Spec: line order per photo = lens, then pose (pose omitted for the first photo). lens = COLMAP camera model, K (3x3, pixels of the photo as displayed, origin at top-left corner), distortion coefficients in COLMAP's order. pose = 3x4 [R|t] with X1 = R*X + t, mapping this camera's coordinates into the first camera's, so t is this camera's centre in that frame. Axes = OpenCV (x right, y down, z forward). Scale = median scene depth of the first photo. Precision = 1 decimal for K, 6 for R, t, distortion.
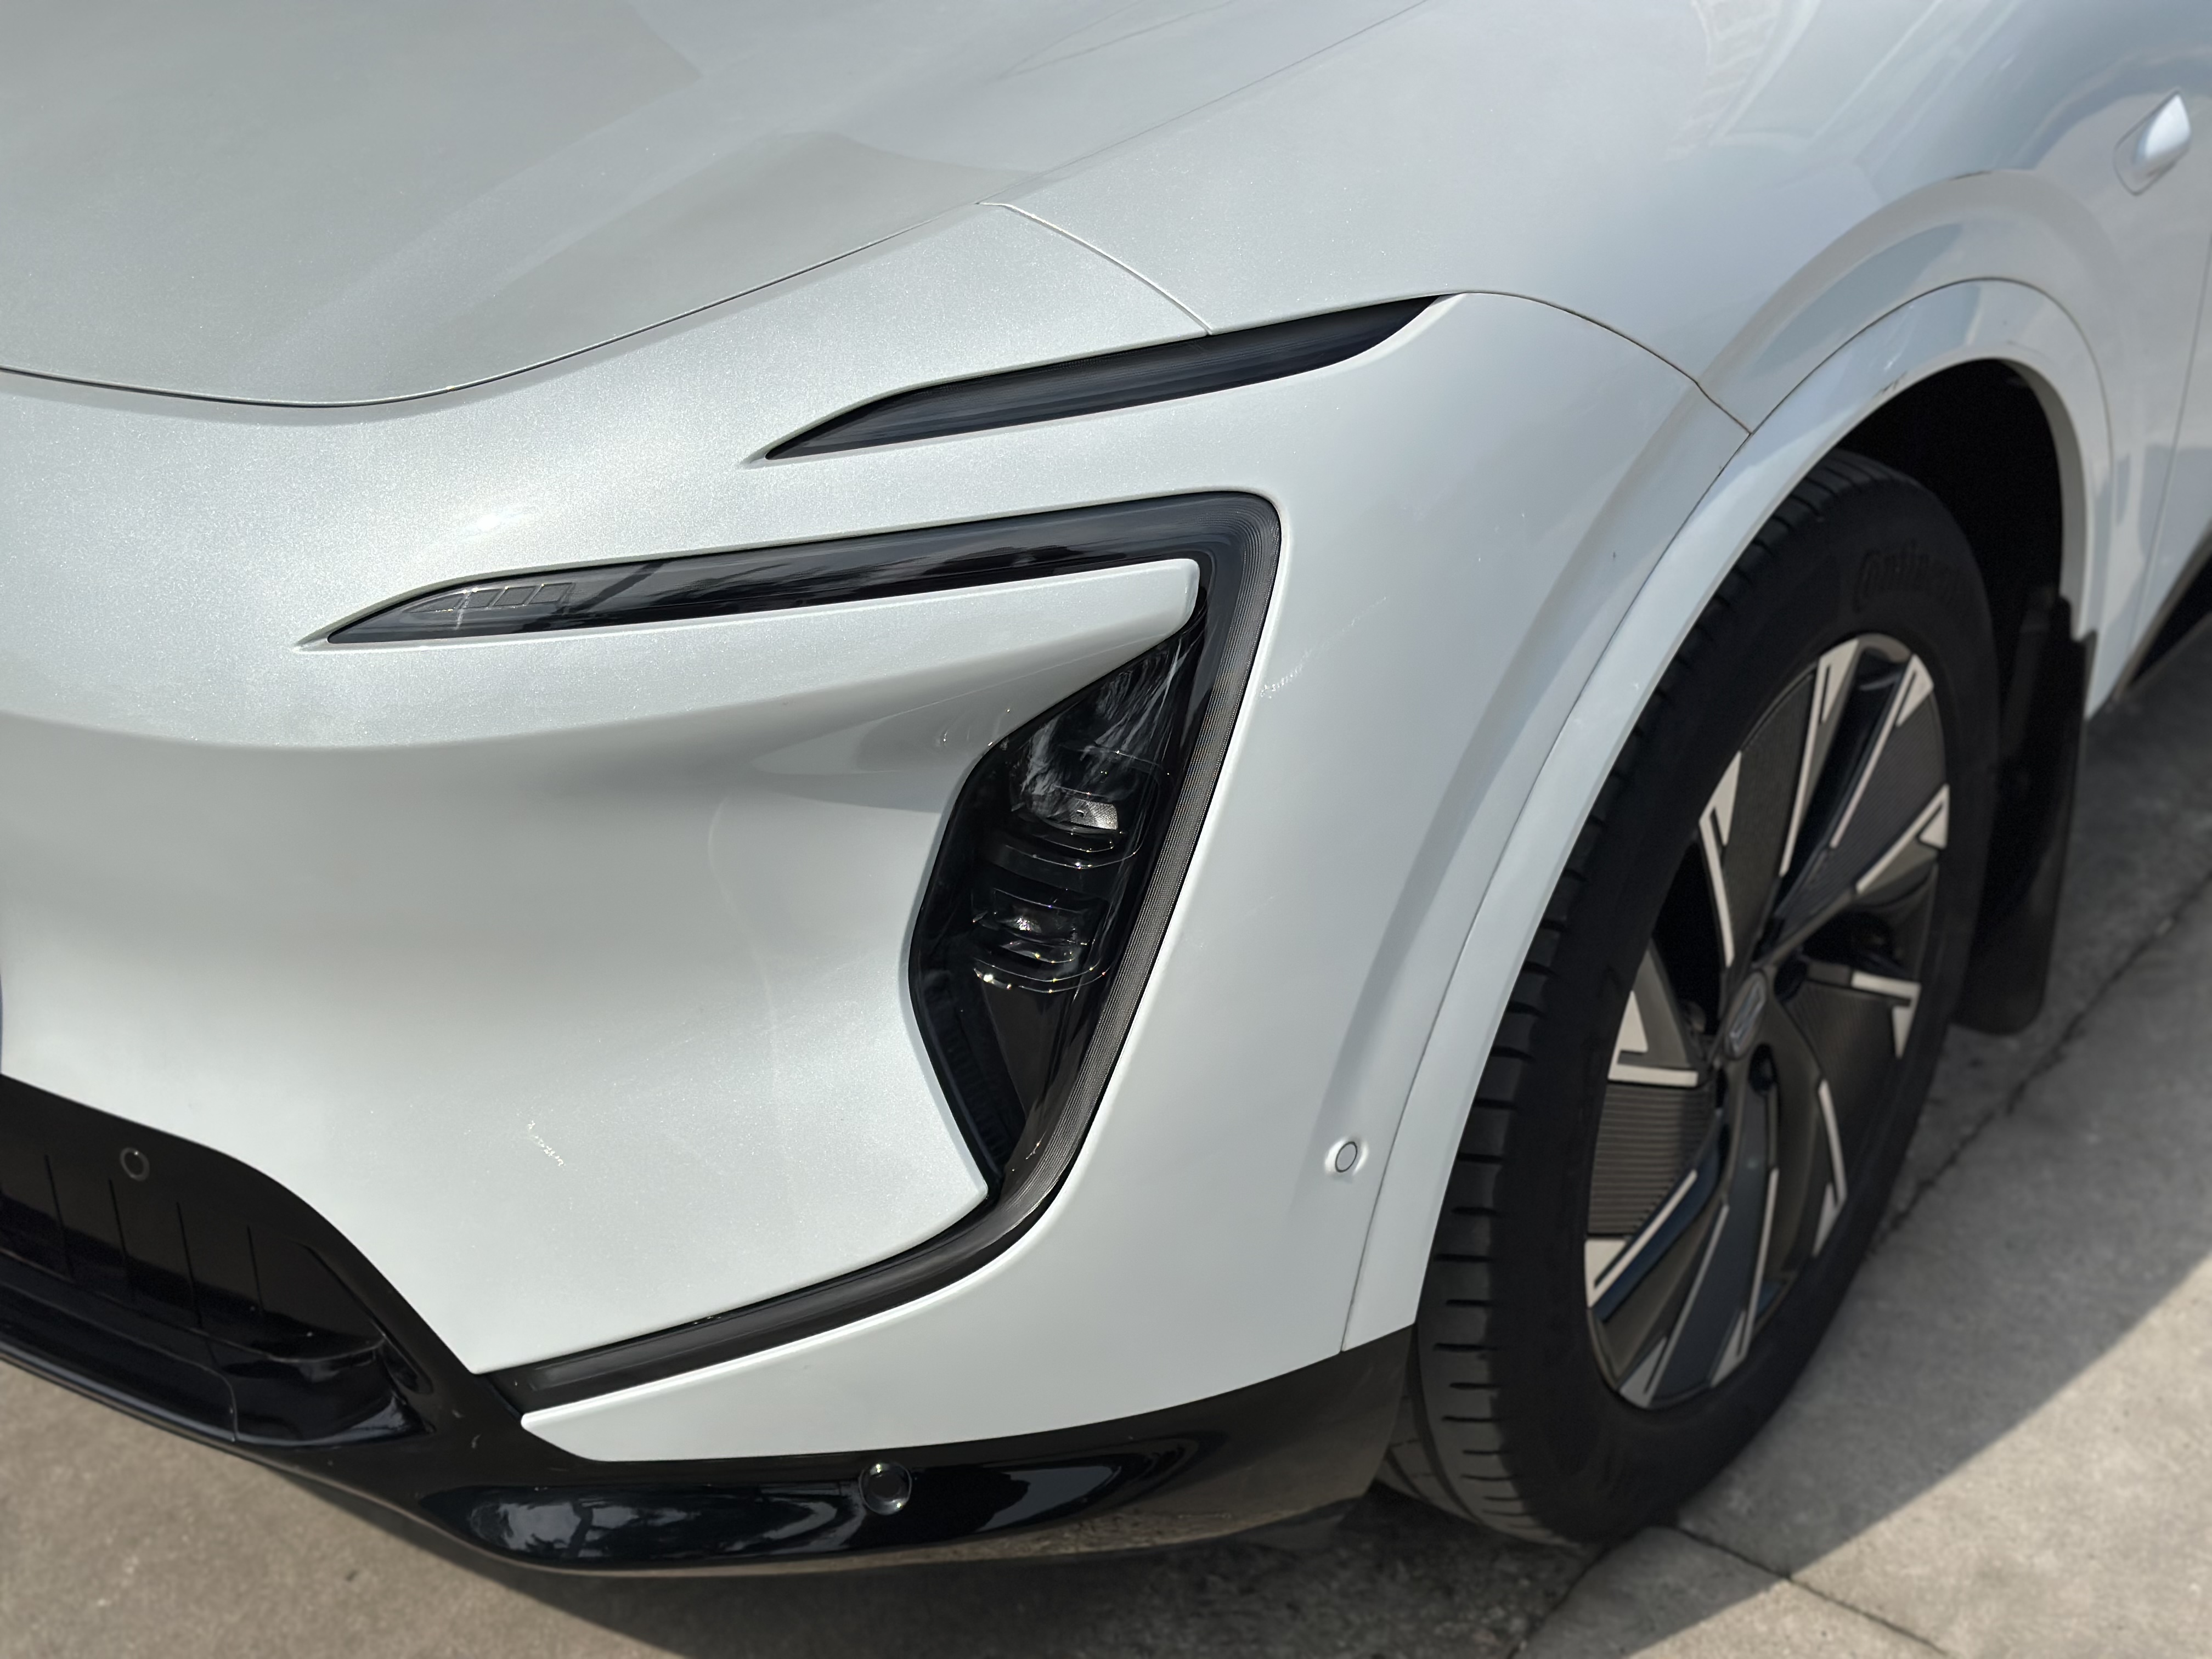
lens RADIAL K [[3045.6, 0, 1128.3], [0, 3045.6, 817.6], [0, 0, 1]] dist [0.117441, 0.000000]
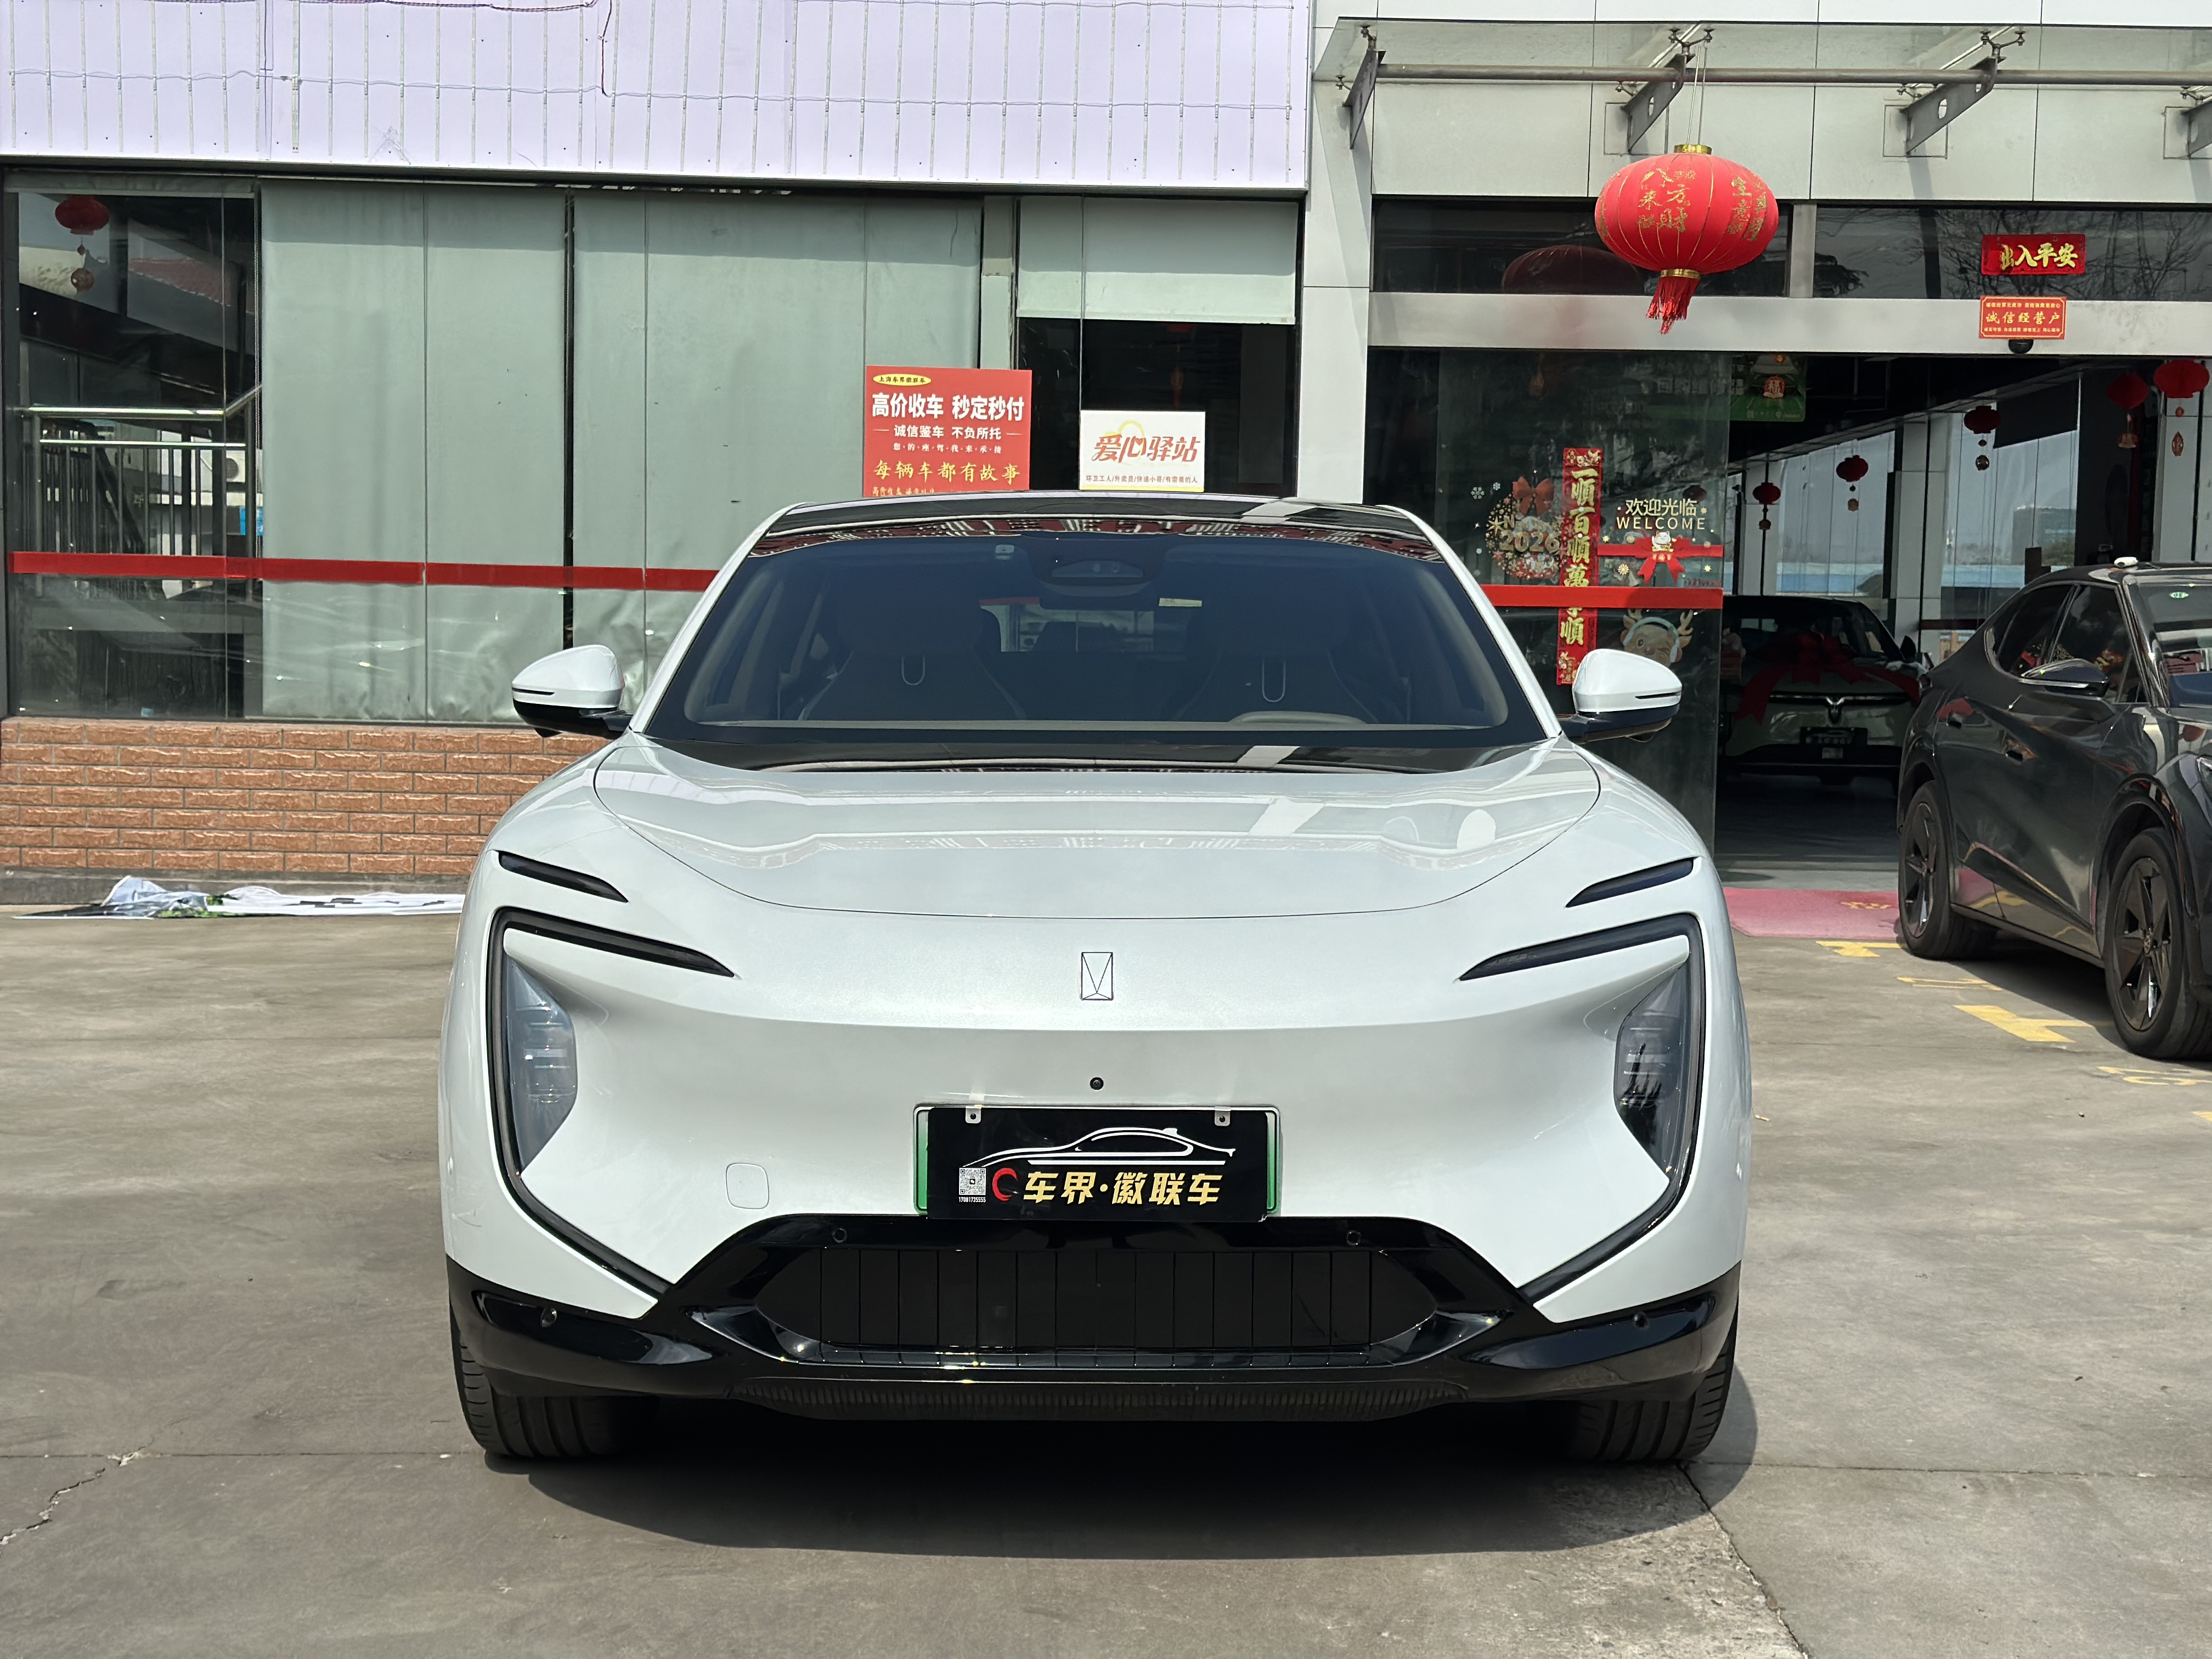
lens RADIAL K [[3045.6, 0, 1096.7], [0, 3045.6, 830.3], [0, 0, 1]] dist [0.117441, 0.000000]
pose [[0.803894, -0.016437, 0.594546, -1.749246], [0.267521, 0.902788, -0.336760, 0.530821], [-0.531214, 0.429772, 0.730142, -0.687640]]
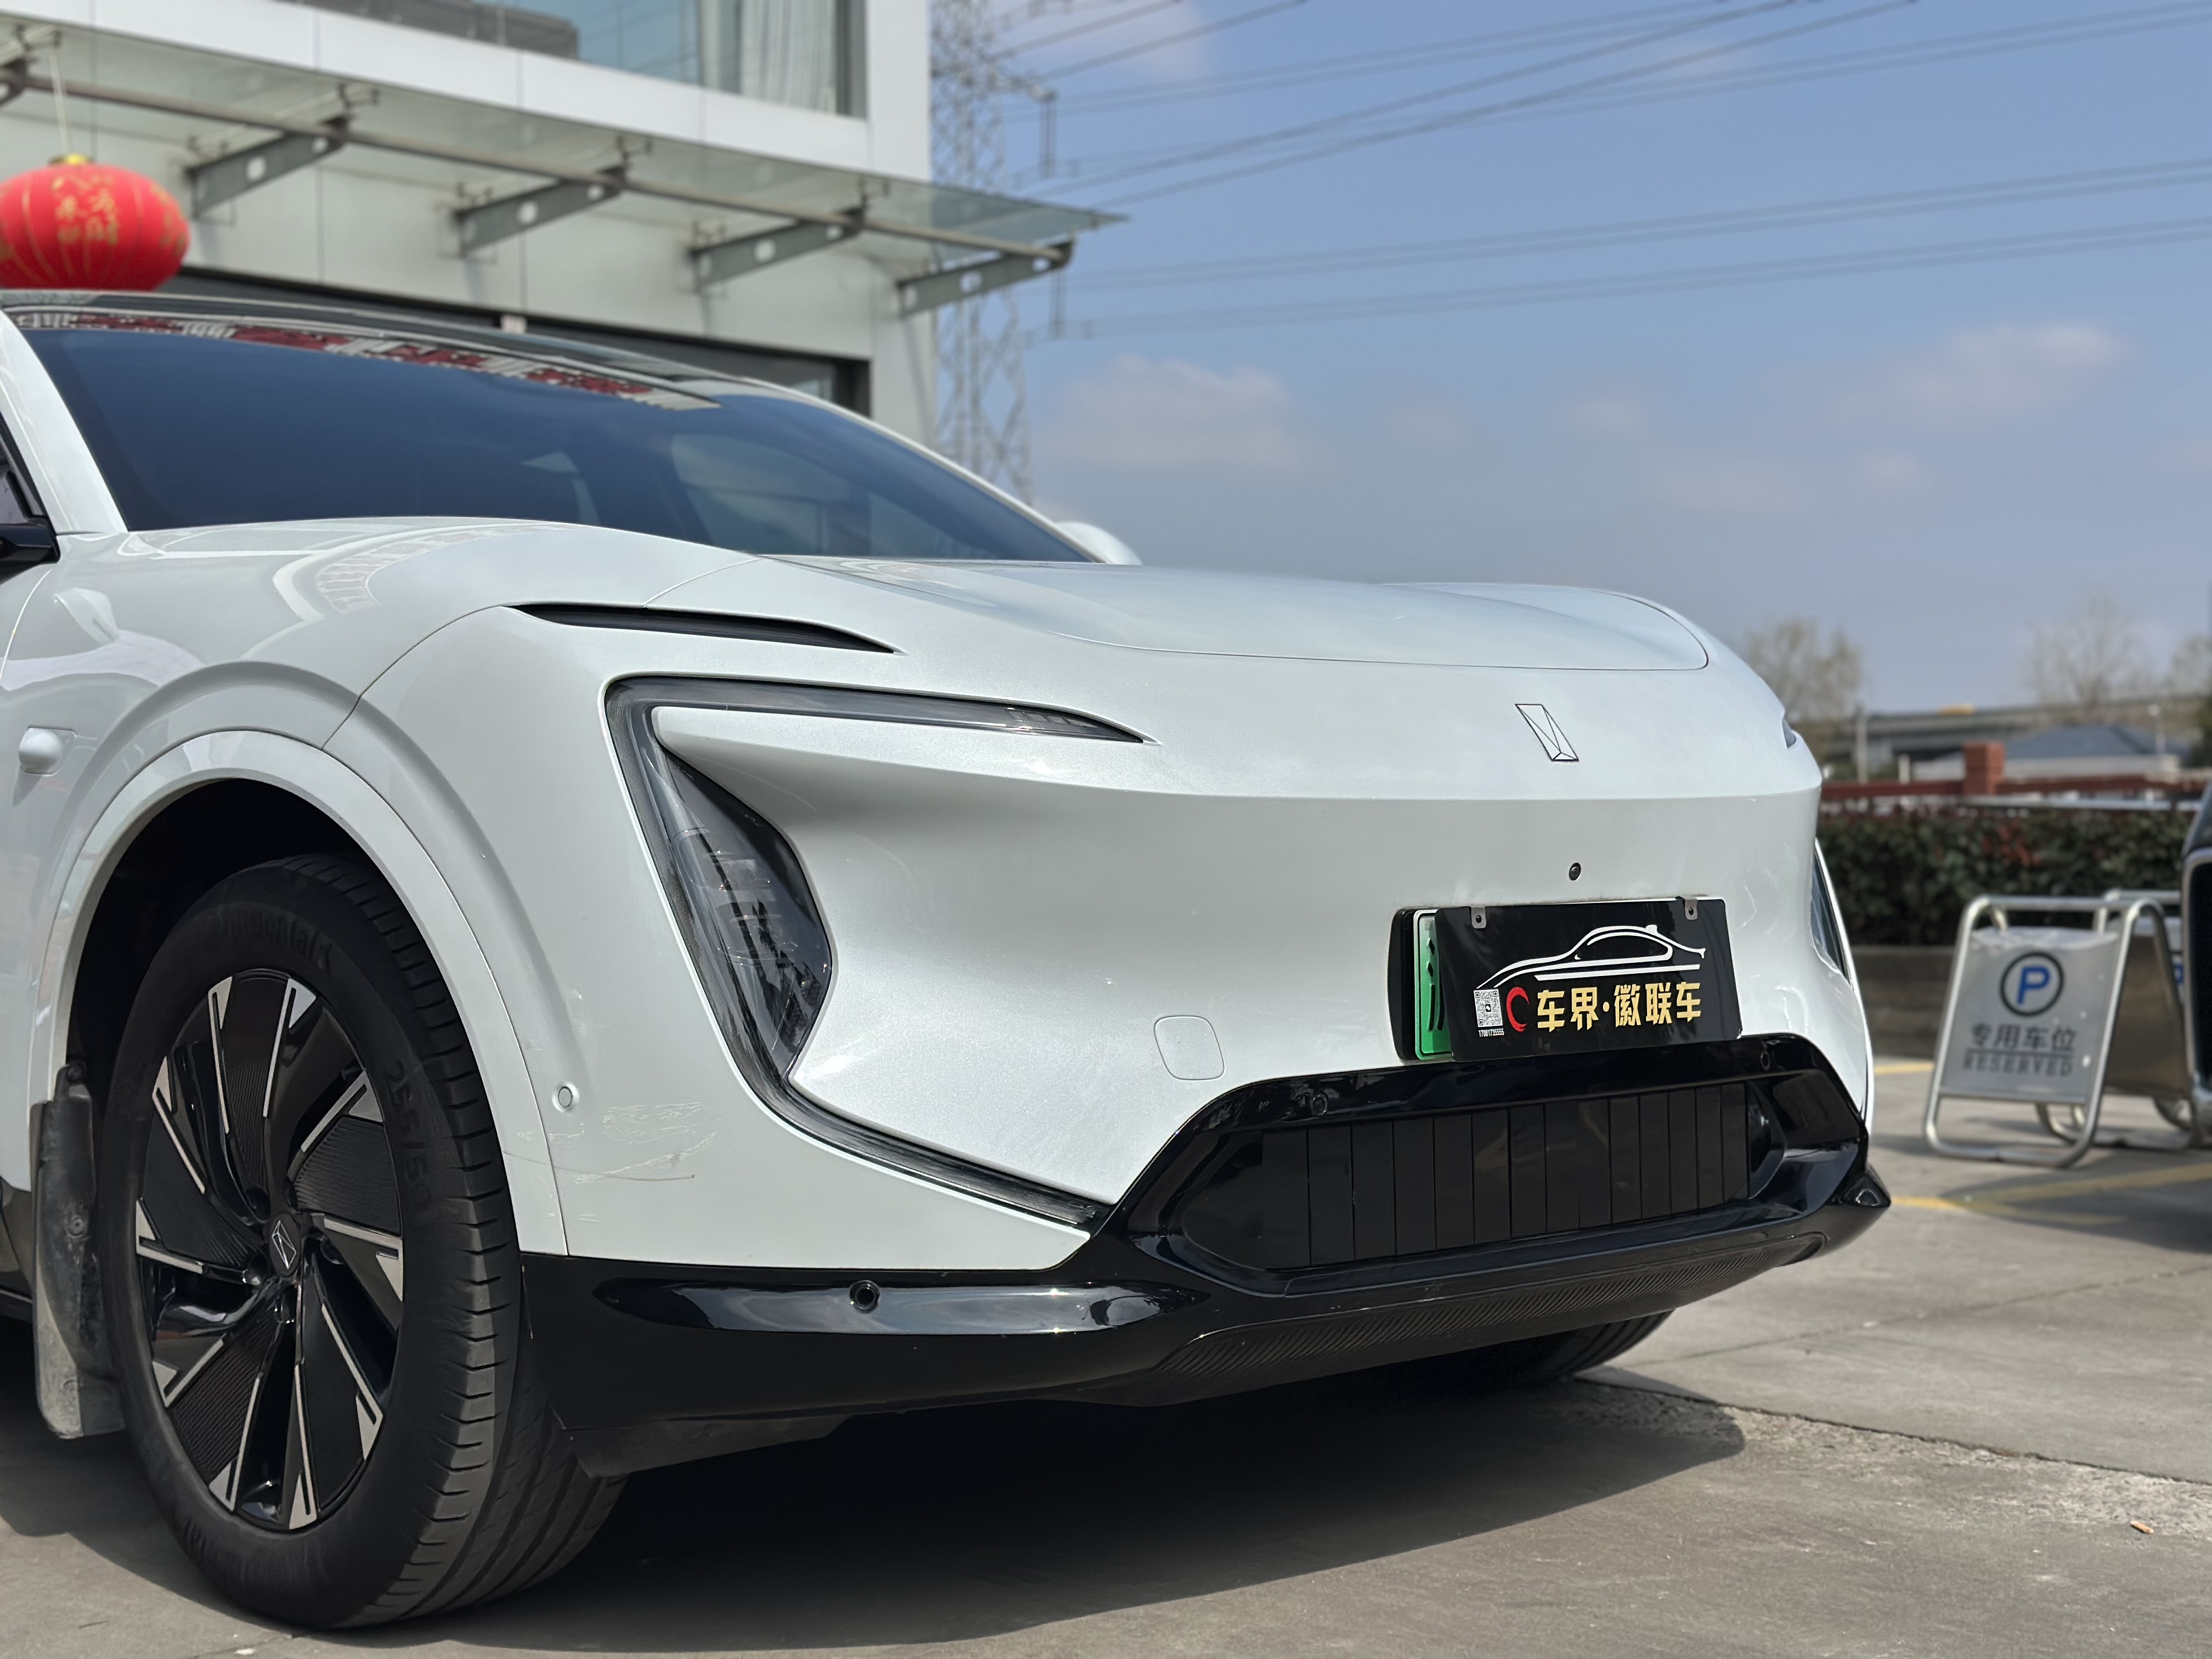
lens RADIAL K [[3045.6, 0, 1088.8], [0, 3045.6, 829.0], [0, 0, 1]] dist [0.117441, 0.000000]
pose [[0.218514, 0.012798, 0.975750, -2.112609], [0.480381, 0.868953, -0.118976, 0.012986], [-0.849403, 0.494729, 0.183730, 0.882336]]
